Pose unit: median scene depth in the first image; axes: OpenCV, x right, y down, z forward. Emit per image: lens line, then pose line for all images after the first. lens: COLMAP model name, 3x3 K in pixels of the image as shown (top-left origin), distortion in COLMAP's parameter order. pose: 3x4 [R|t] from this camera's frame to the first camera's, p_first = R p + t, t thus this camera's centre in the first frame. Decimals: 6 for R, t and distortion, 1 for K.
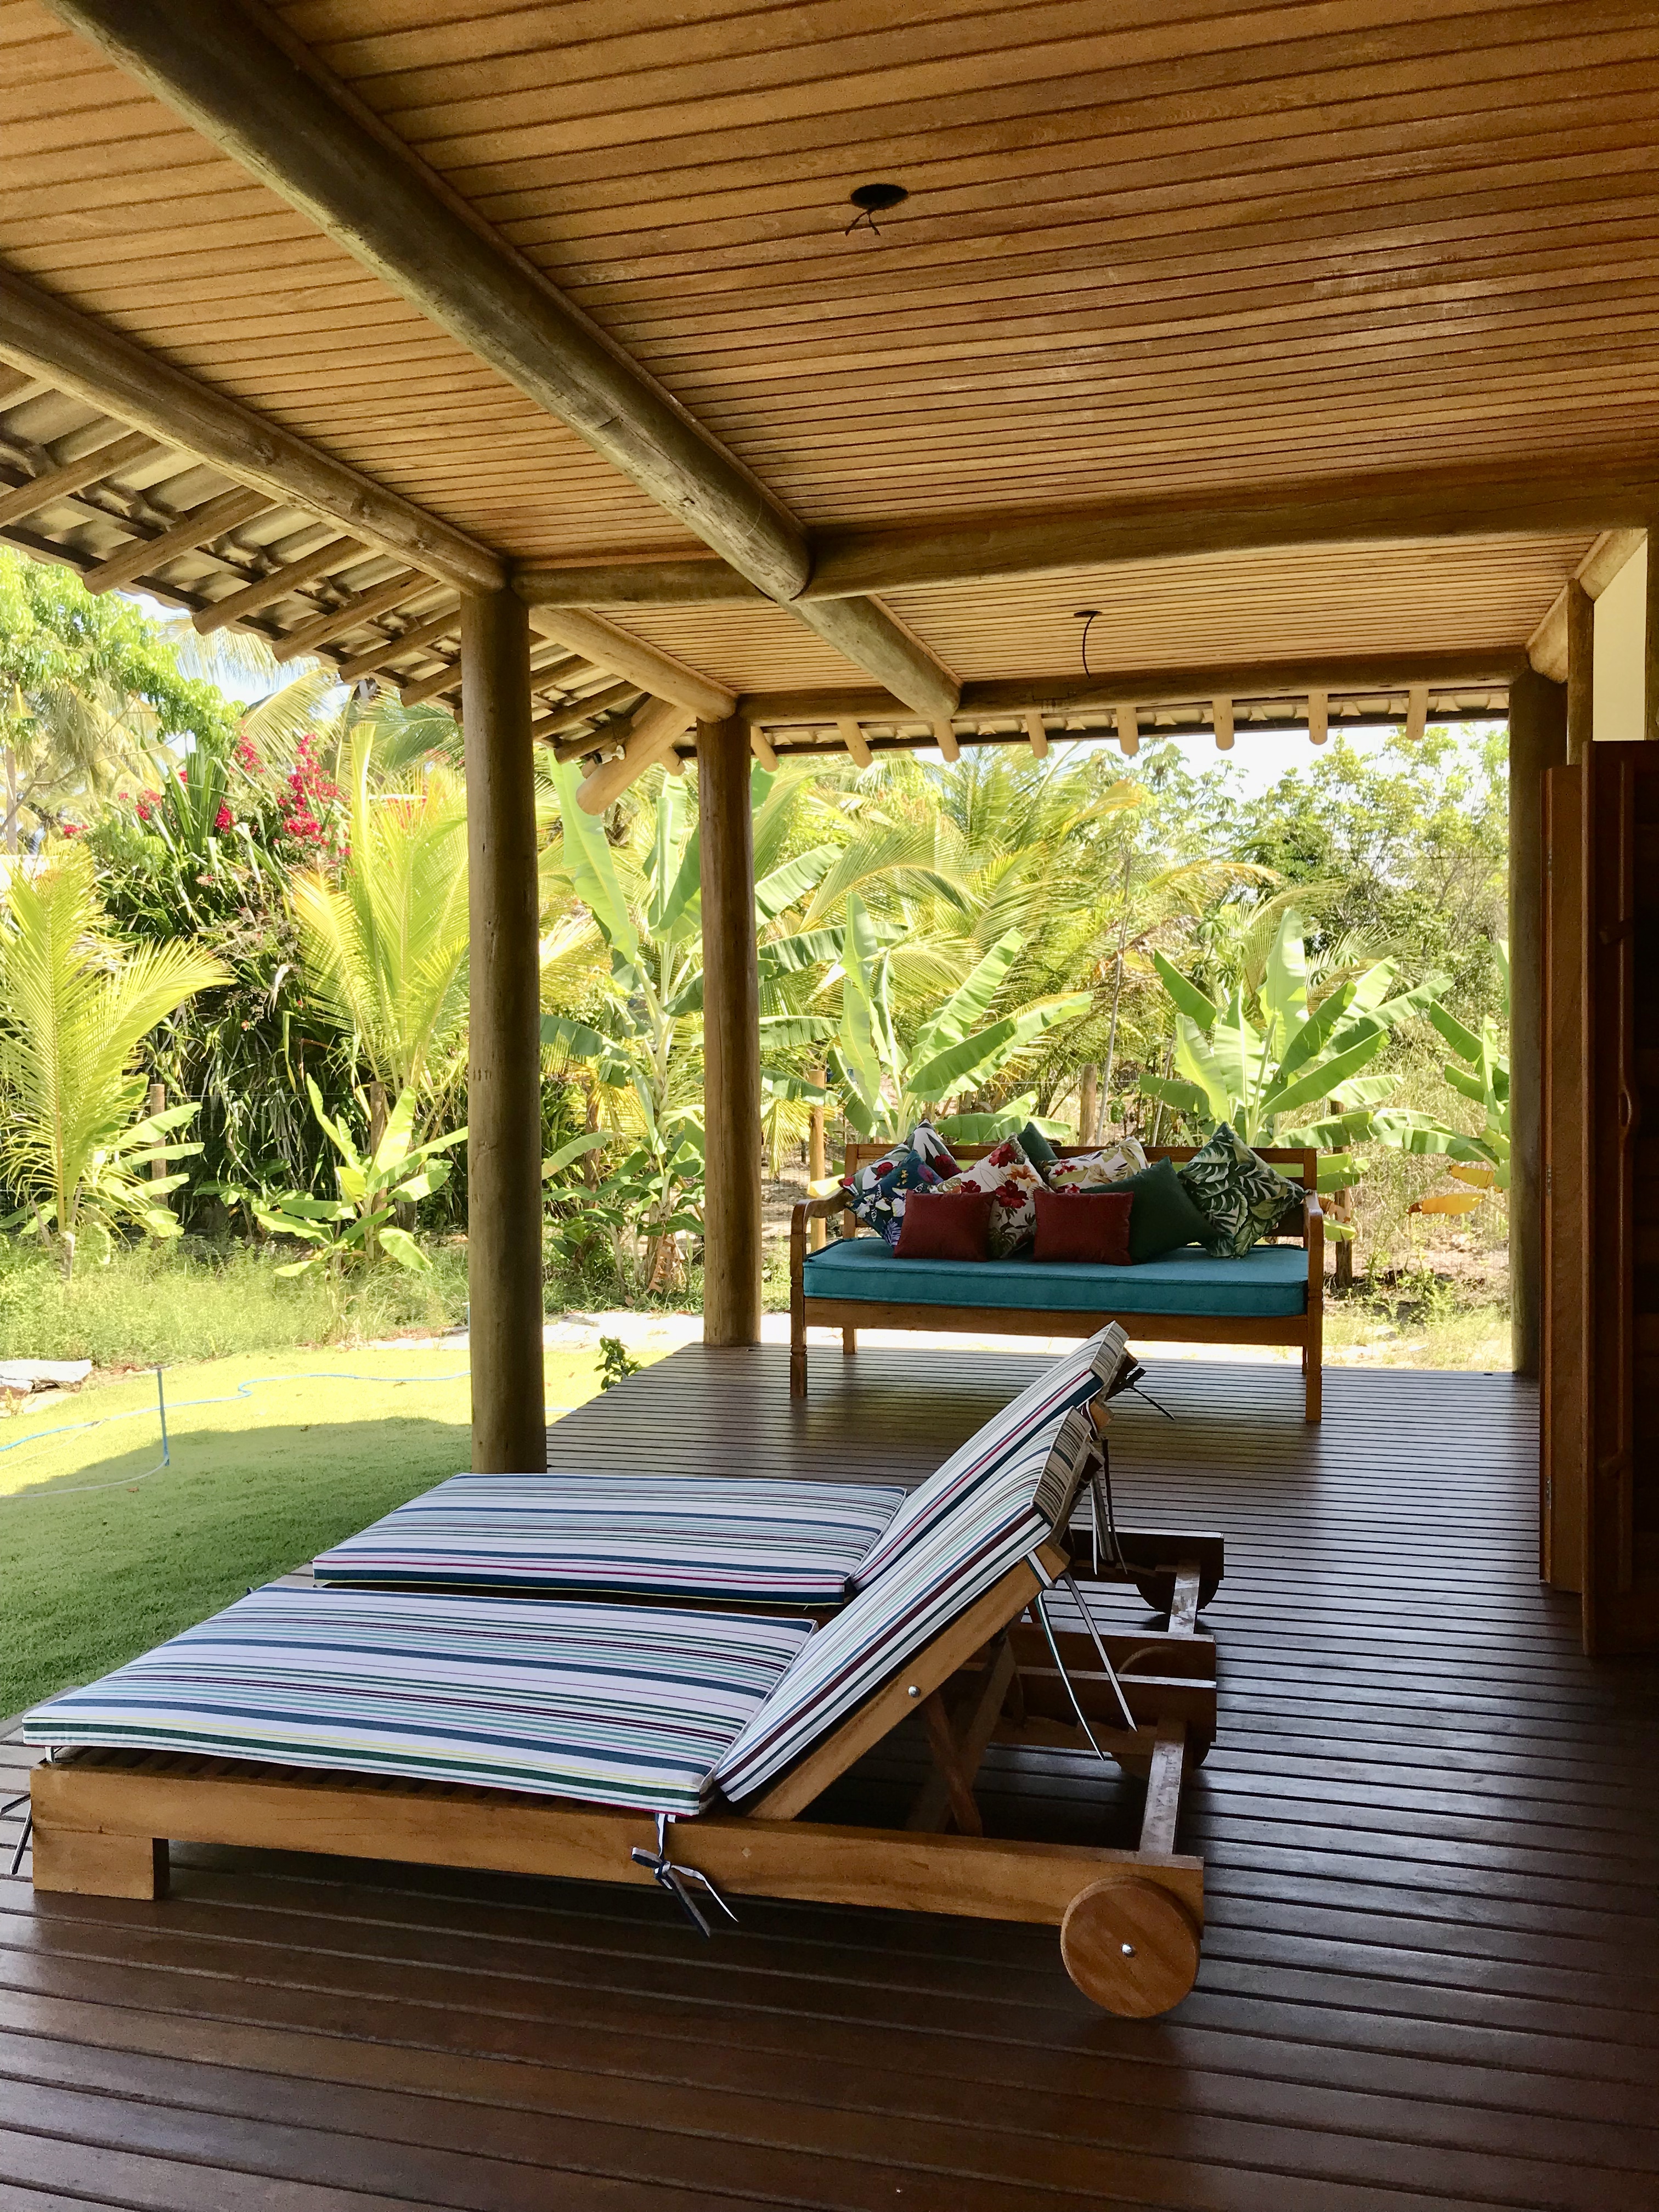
lens RADIAL K [[1787.2, 0, 829.5], [0, 1787.2, 1106.0], [0, 0, 1]] dist [0.001805, 0.000042]
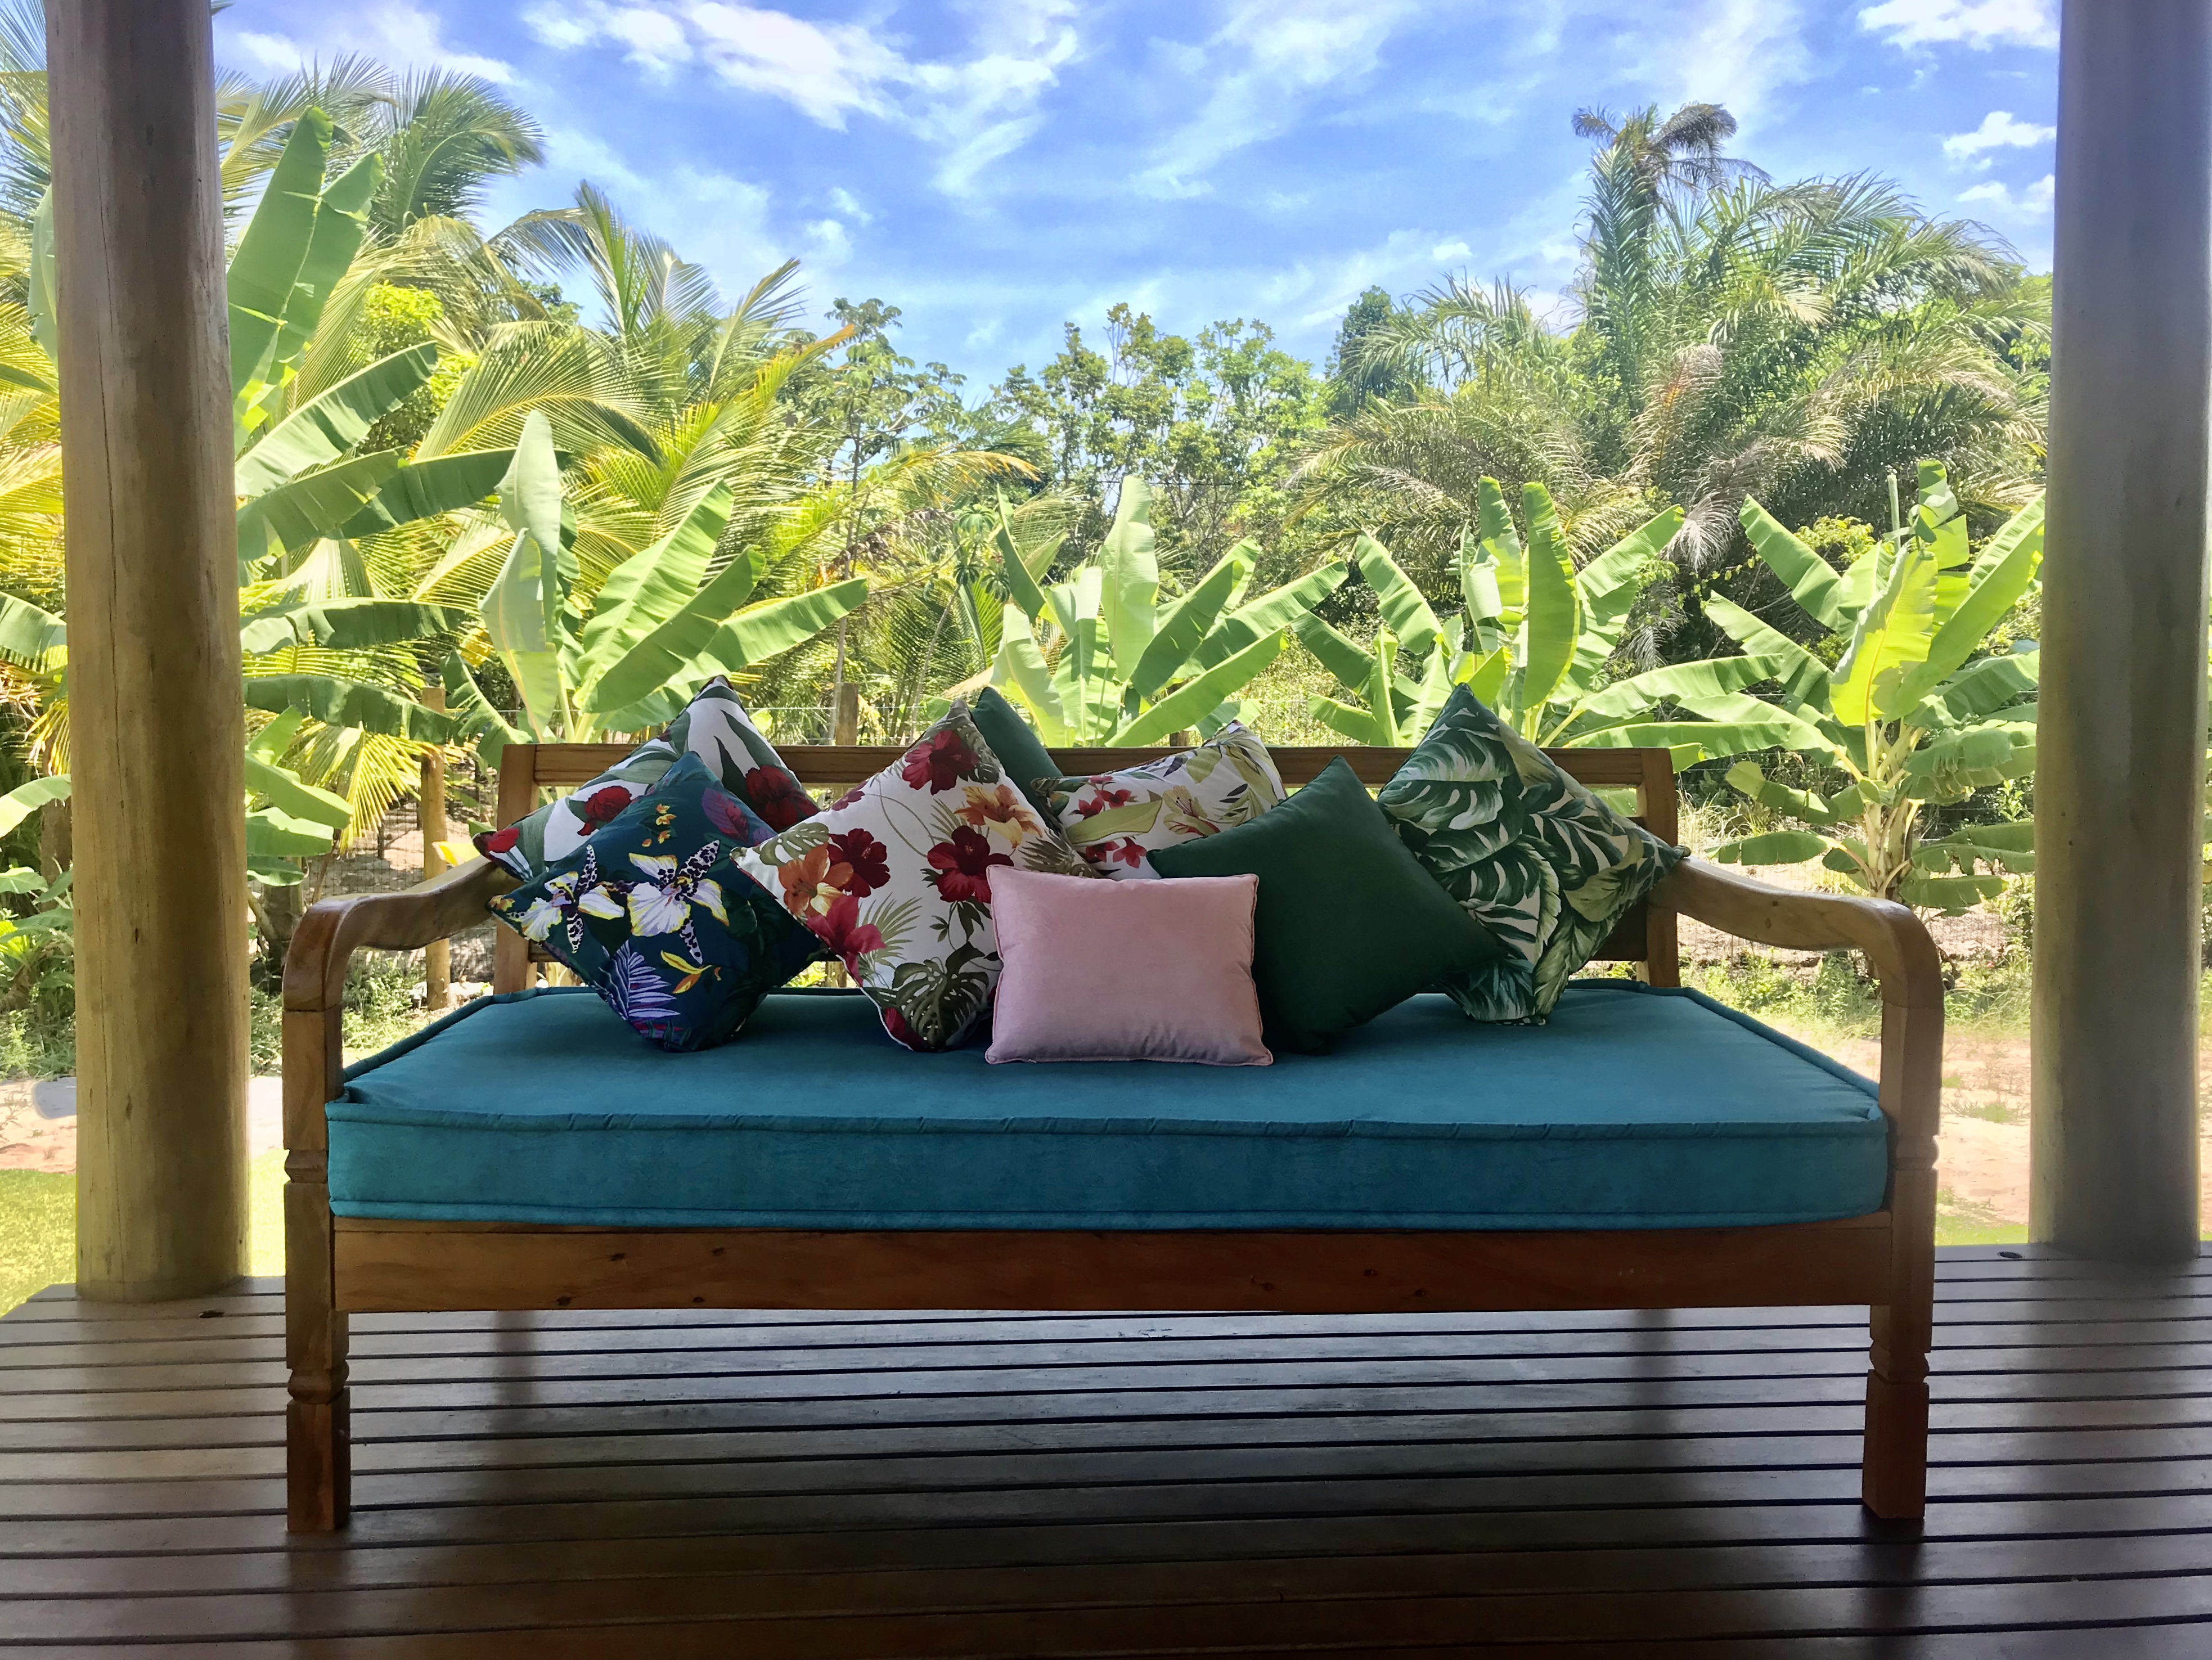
lens RADIAL K [[1813.7, 0, 1033.5], [0, 1813.7, 832.4], [0, 0, 1]] dist [0.129185, 0.000717]
pose [[0.953498, -0.009464, 0.301252, 0.001787], [0.000608, 0.999565, 0.029478, 0.030882], [-0.301400, -0.027924, 0.953089, 0.636612]]
